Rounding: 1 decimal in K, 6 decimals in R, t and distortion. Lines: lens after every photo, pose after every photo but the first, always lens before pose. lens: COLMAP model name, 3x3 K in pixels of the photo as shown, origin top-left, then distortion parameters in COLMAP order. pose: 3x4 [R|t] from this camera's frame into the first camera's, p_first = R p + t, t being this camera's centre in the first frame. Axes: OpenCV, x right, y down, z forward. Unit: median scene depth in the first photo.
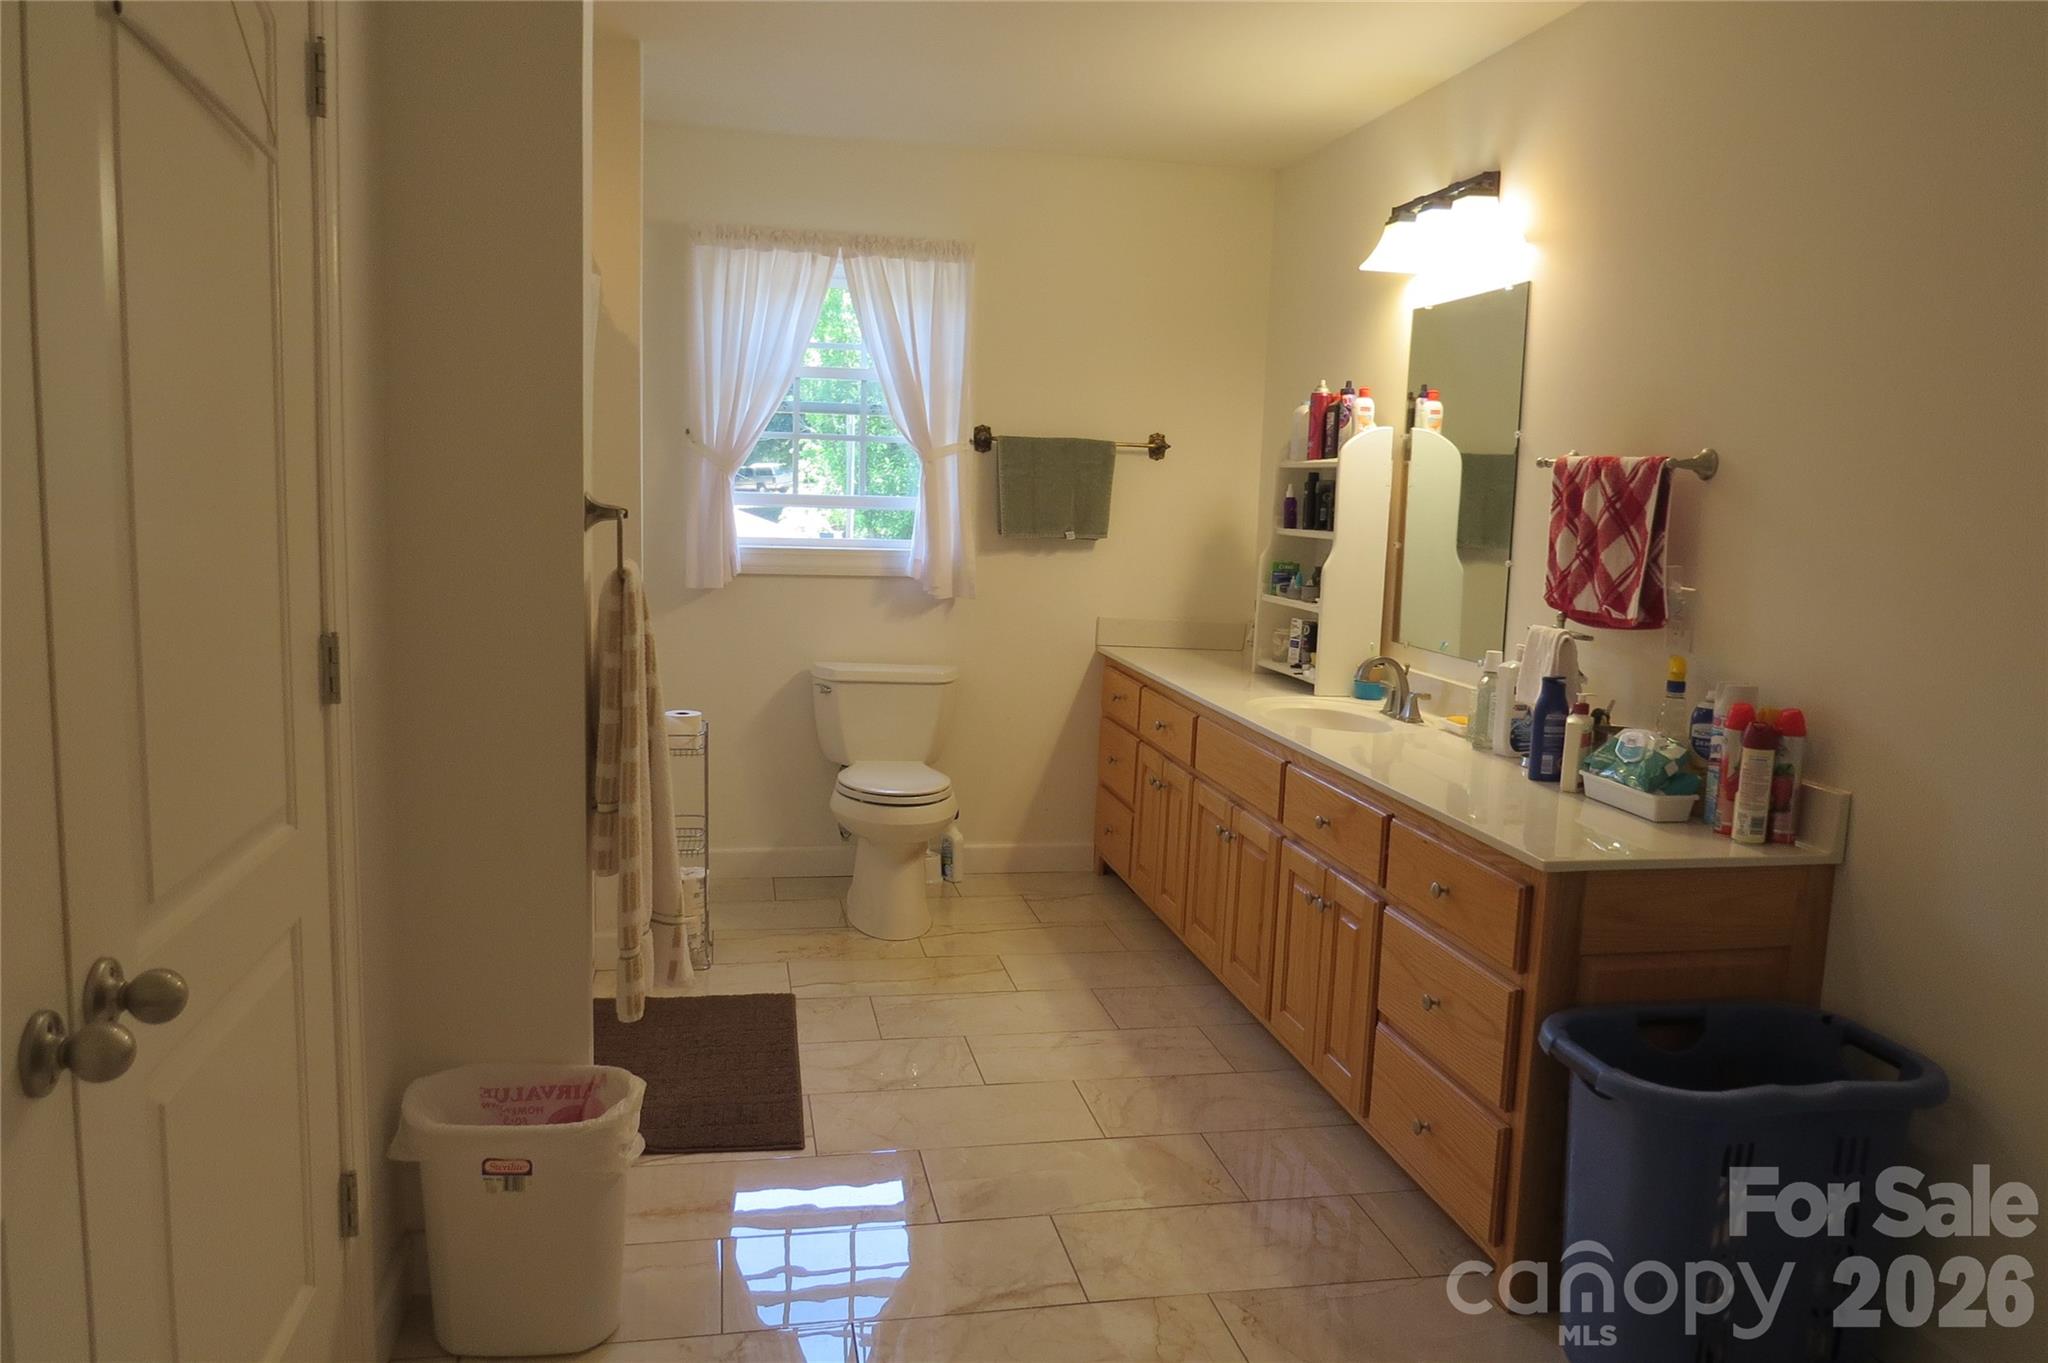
lens RADIAL K [[1460.4, 0, 1024.0], [0, 1460.4, 681.5], [0, 0, 1]] dist [-0.027399, 0.010524]
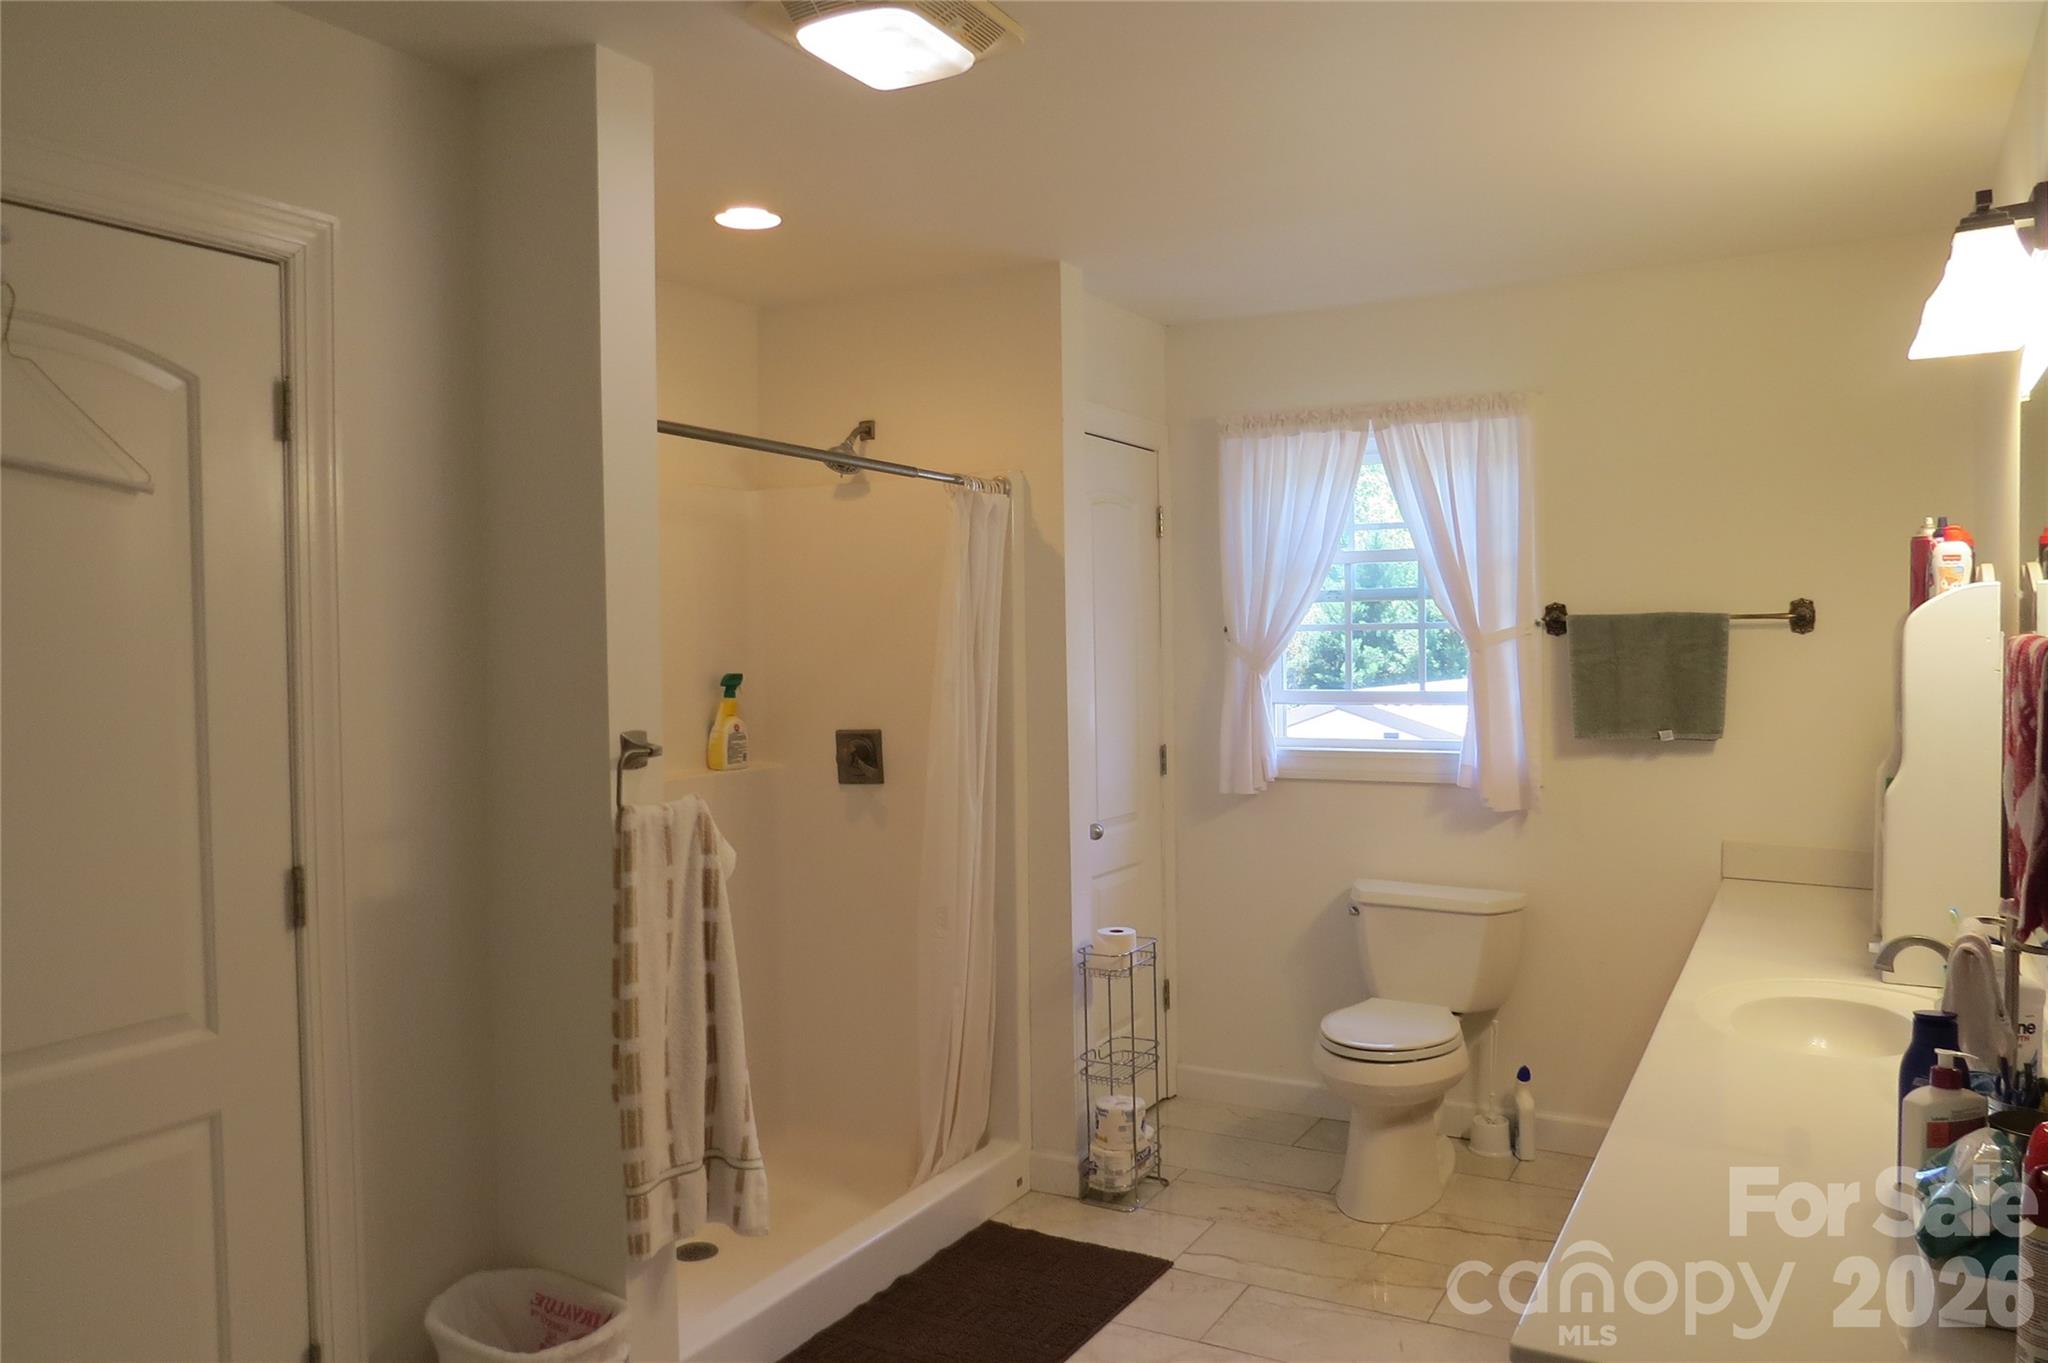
lens RADIAL K [[1460.4, 0, 1024.0], [0, 1460.4, 681.5], [0, 0, 1]] dist [-0.027399, 0.010524]
pose [[0.757666, -0.025750, -0.652135, 0.291201], [-0.048781, 0.994192, -0.095931, -0.038579], [0.650817, 0.104495, 0.752009, 0.192466]]
